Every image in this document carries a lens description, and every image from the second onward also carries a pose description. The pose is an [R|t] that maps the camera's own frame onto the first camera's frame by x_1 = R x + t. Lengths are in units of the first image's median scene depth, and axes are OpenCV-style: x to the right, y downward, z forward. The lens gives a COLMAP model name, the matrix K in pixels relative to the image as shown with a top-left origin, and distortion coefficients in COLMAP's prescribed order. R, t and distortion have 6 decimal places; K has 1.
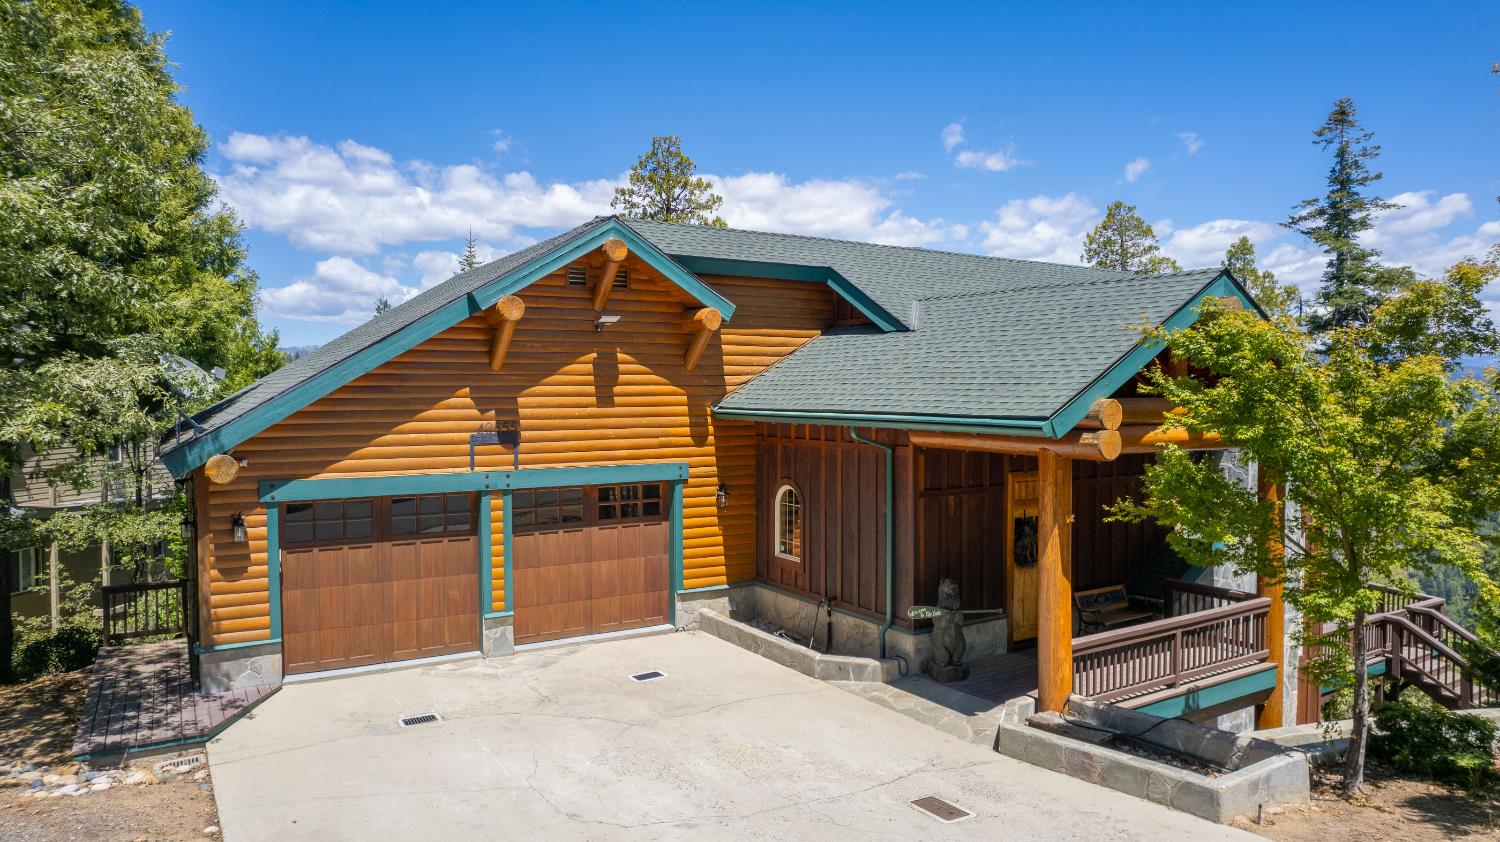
lens RADIAL K [[965.3, 0, 748.8], [0, 965.3, 415.8], [0, 0, 1]] dist [-0.073991, 0.059626]
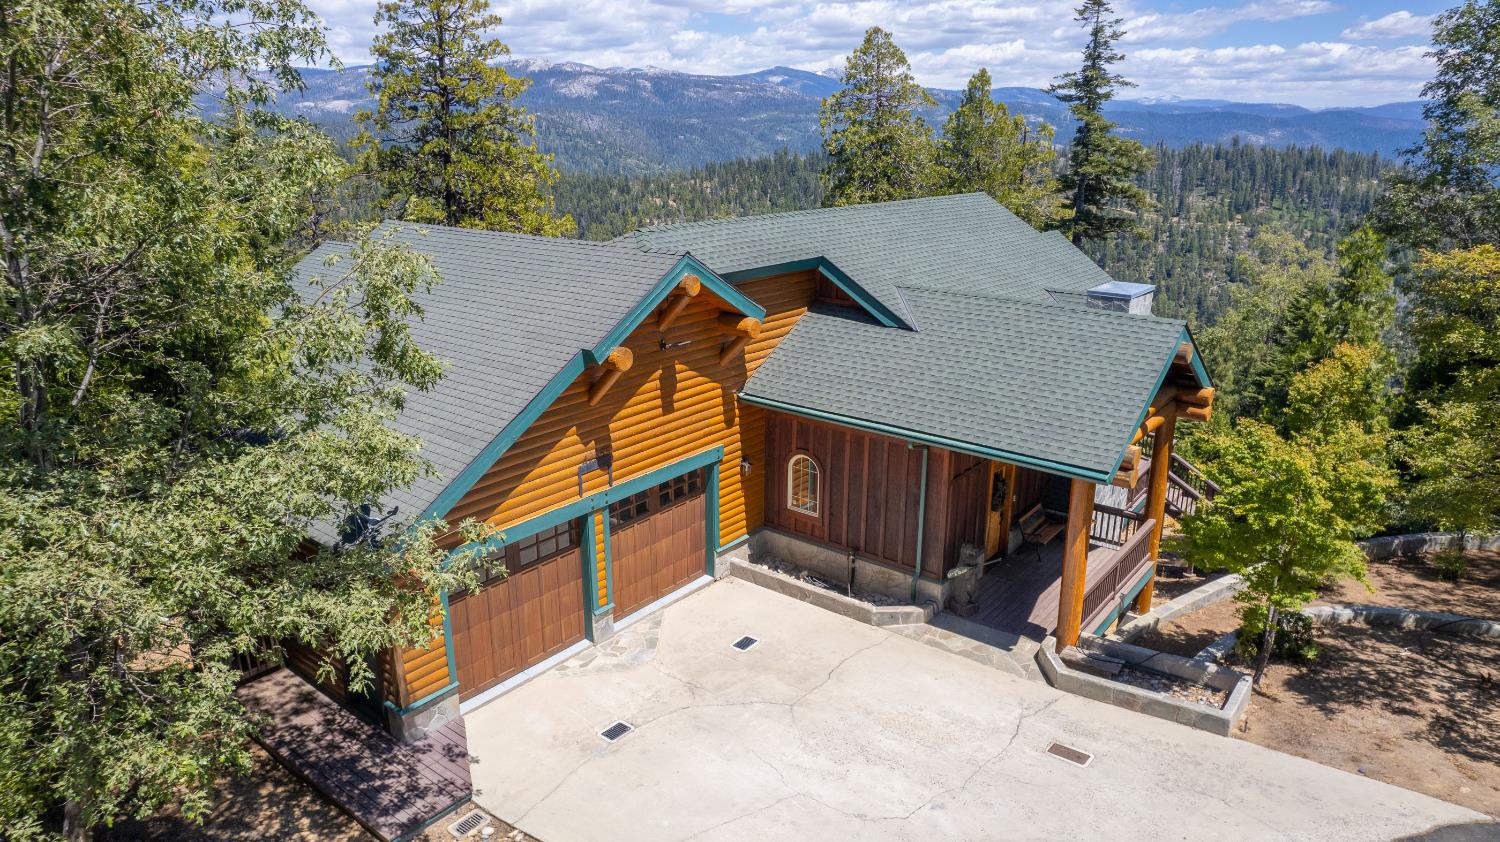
lens RADIAL K [[965.3, 0, 749.6], [0, 965.3, 420.1], [0, 0, 1]] dist [-0.073991, 0.059626]
pose [[0.940119, -0.095068, 0.327321, -0.460829], [0.003517, 0.962969, 0.269588, -0.327929], [-0.340829, -0.252293, 0.905640, -0.051444]]
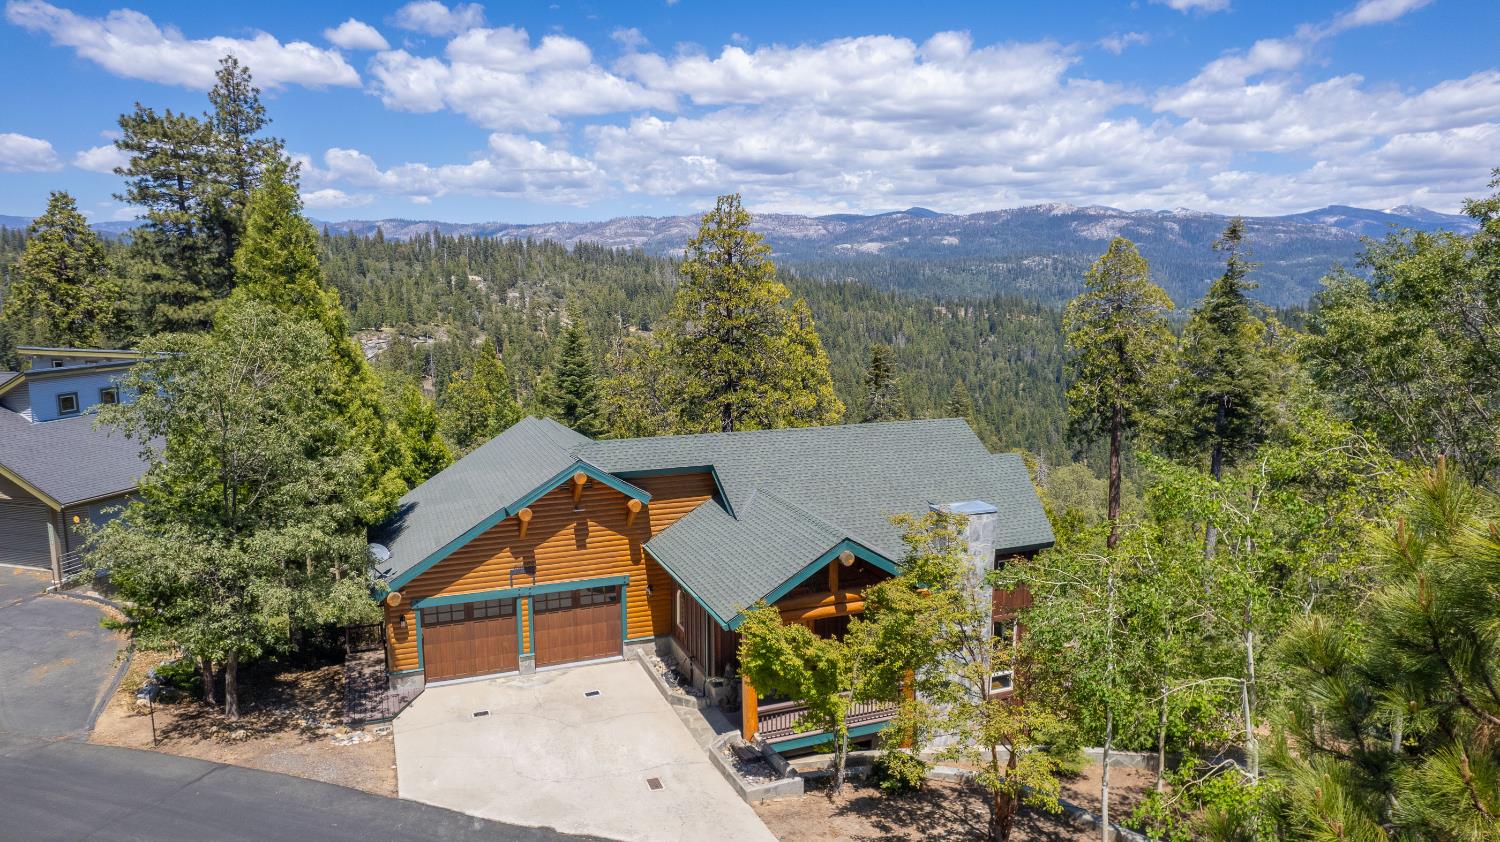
lens RADIAL K [[965.3, 0, 746.0], [0, 965.3, 426.0], [0, 0, 1]] dist [-0.073991, 0.059626]
pose [[0.984523, 0.033207, -0.172083, 0.533052], [-0.008746, 0.989971, 0.141000, -0.567437], [0.175039, -0.137313, 0.974939, -0.835234]]
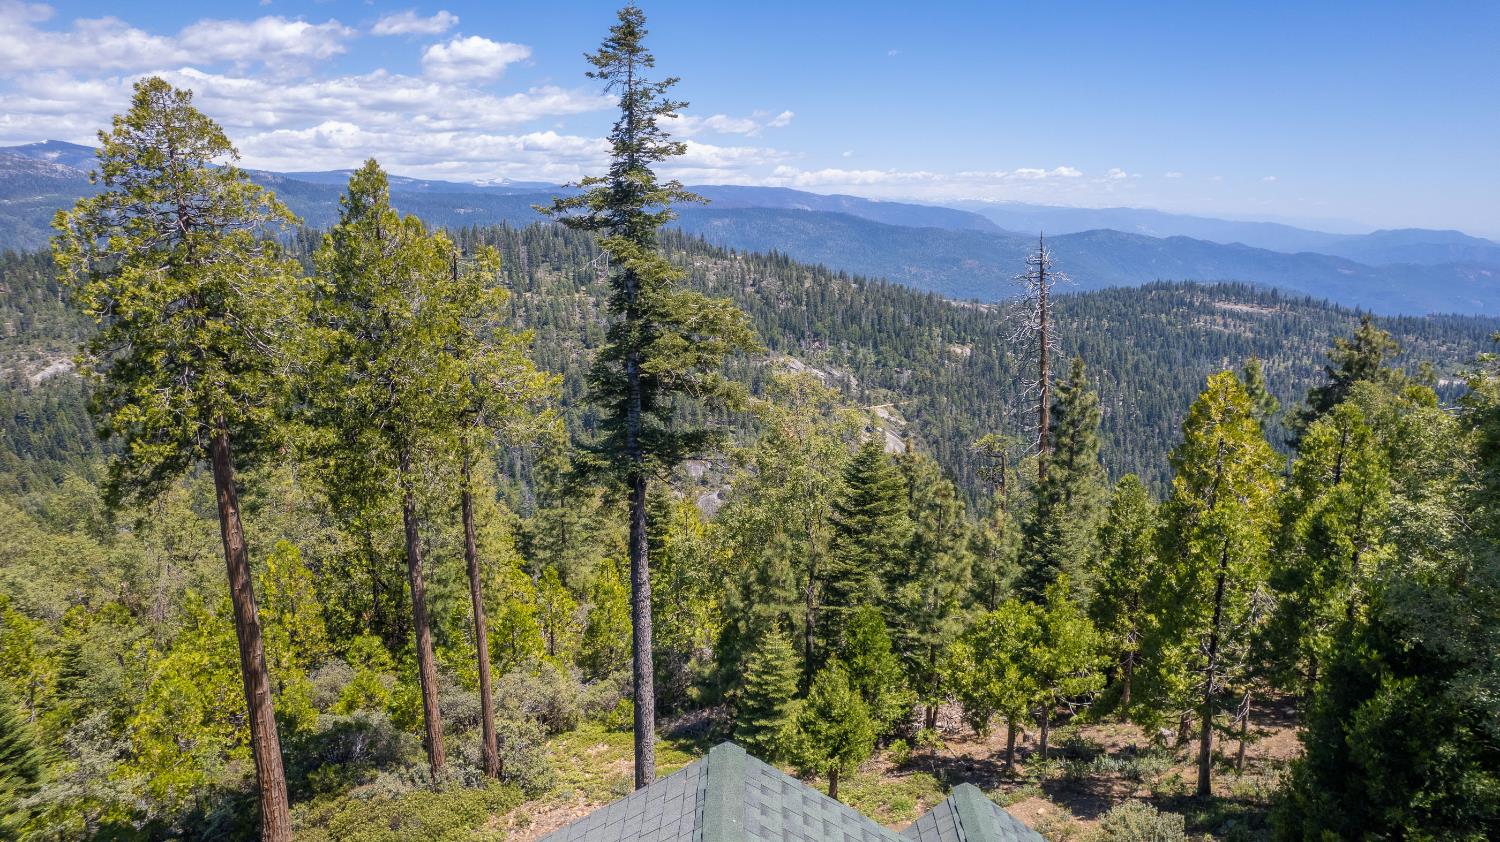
lens RADIAL K [[965.3, 0, 749.6], [0, 965.3, 418.6], [0, 0, 1]] dist [-0.073991, 0.059626]
pose [[0.545605, -0.171992, 0.820204, 0.326312], [0.013793, 0.980424, 0.196413, -0.478682], [-0.837929, -0.095851, 0.537296, 1.419060]]
